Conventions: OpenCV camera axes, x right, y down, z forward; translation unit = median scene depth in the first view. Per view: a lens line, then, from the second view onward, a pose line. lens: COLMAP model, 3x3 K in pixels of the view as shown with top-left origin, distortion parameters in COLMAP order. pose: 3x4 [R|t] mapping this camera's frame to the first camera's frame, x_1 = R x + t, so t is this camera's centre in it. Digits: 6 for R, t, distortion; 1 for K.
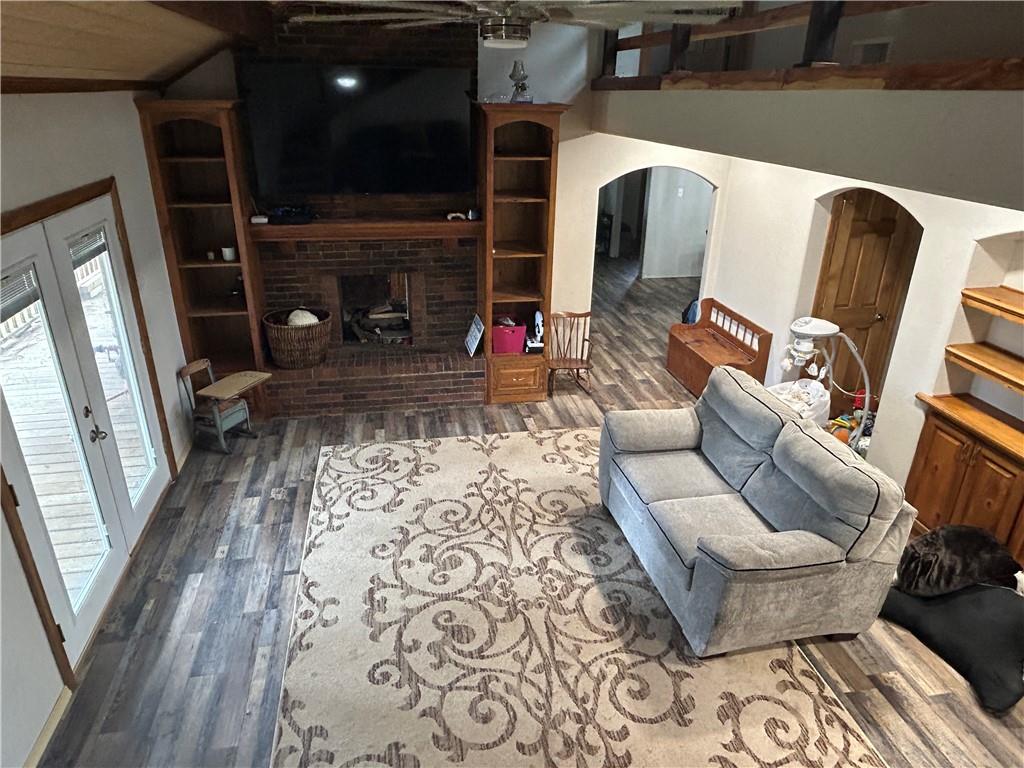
lens RADIAL K [[673.1, 0, 510.7], [0, 673.1, 376.3], [0, 0, 1]] dist [0.004622, -0.008698]
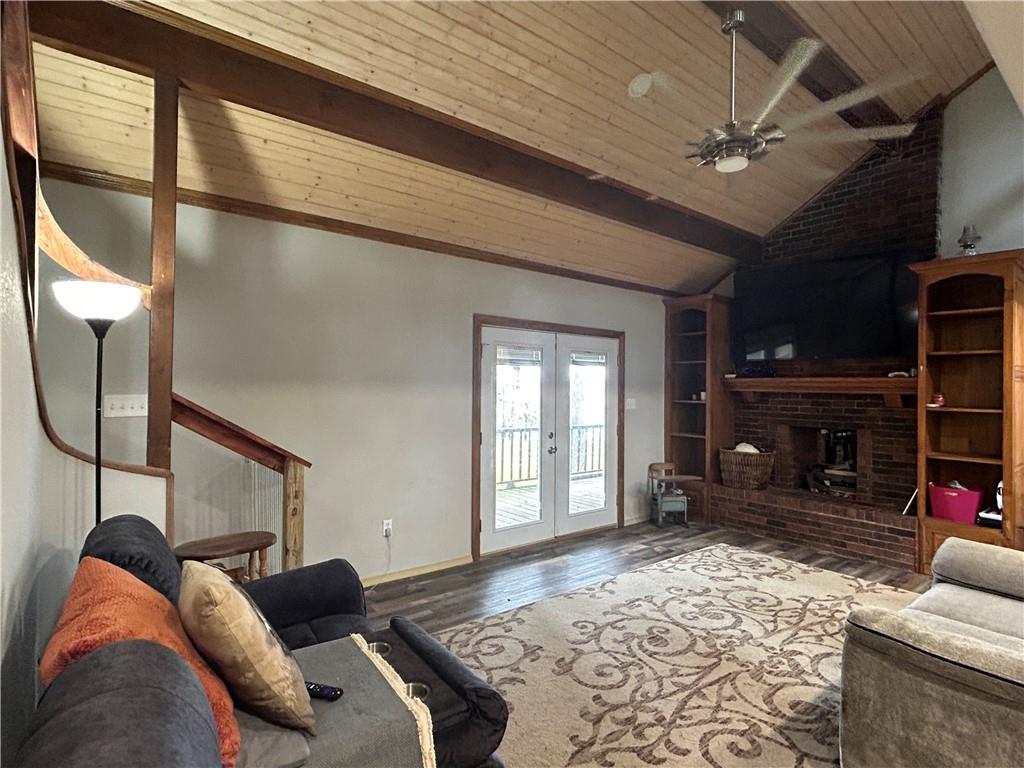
lens RADIAL K [[526.7, 0, 511.5], [0, 526.7, 384.1], [0, 0, 1]] dist [-0.001341, -0.000057]
pose [[0.464793, -0.014792, -0.885296, 0.481854], [-0.353693, 0.913519, -0.200958, 0.206795], [0.811707, 0.406527, 0.419366, 0.215967]]
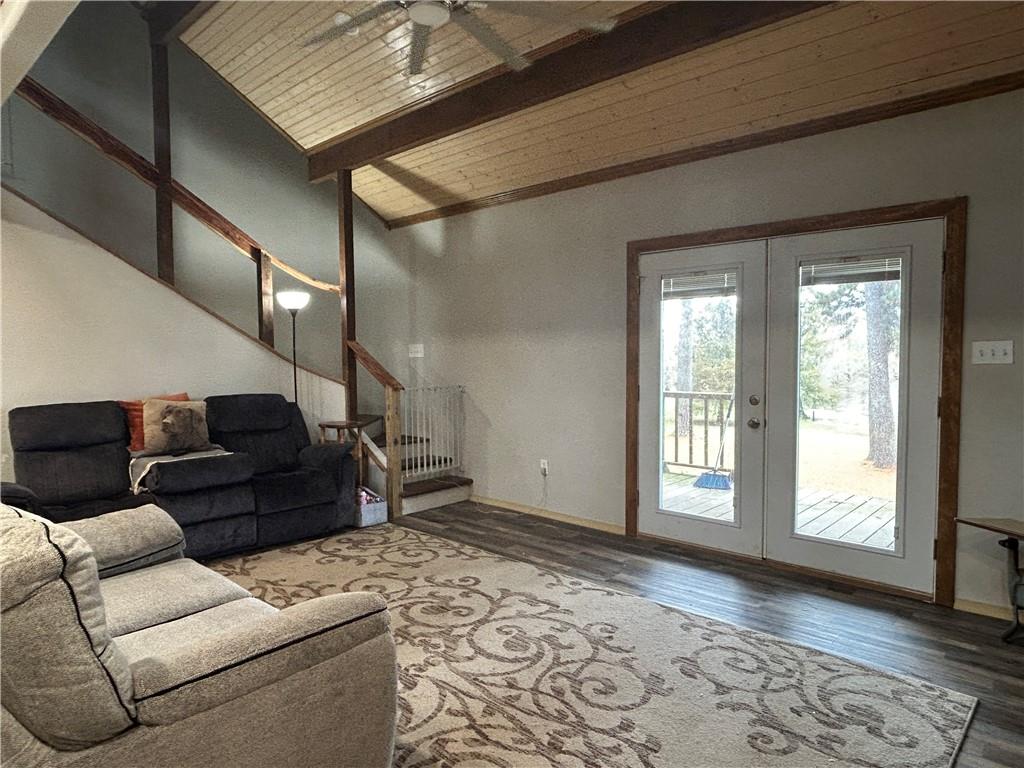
lens RADIAL K [[639.7, 0, 512.9], [0, 639.7, 390.3], [0, 0, 1]] dist [0.001146, -0.002779]
pose [[-0.801237, 0.030655, -0.597562, 0.315050], [-0.238035, 0.899928, 0.365333, -0.226372], [0.548962, 0.434959, -0.713759, 1.295146]]
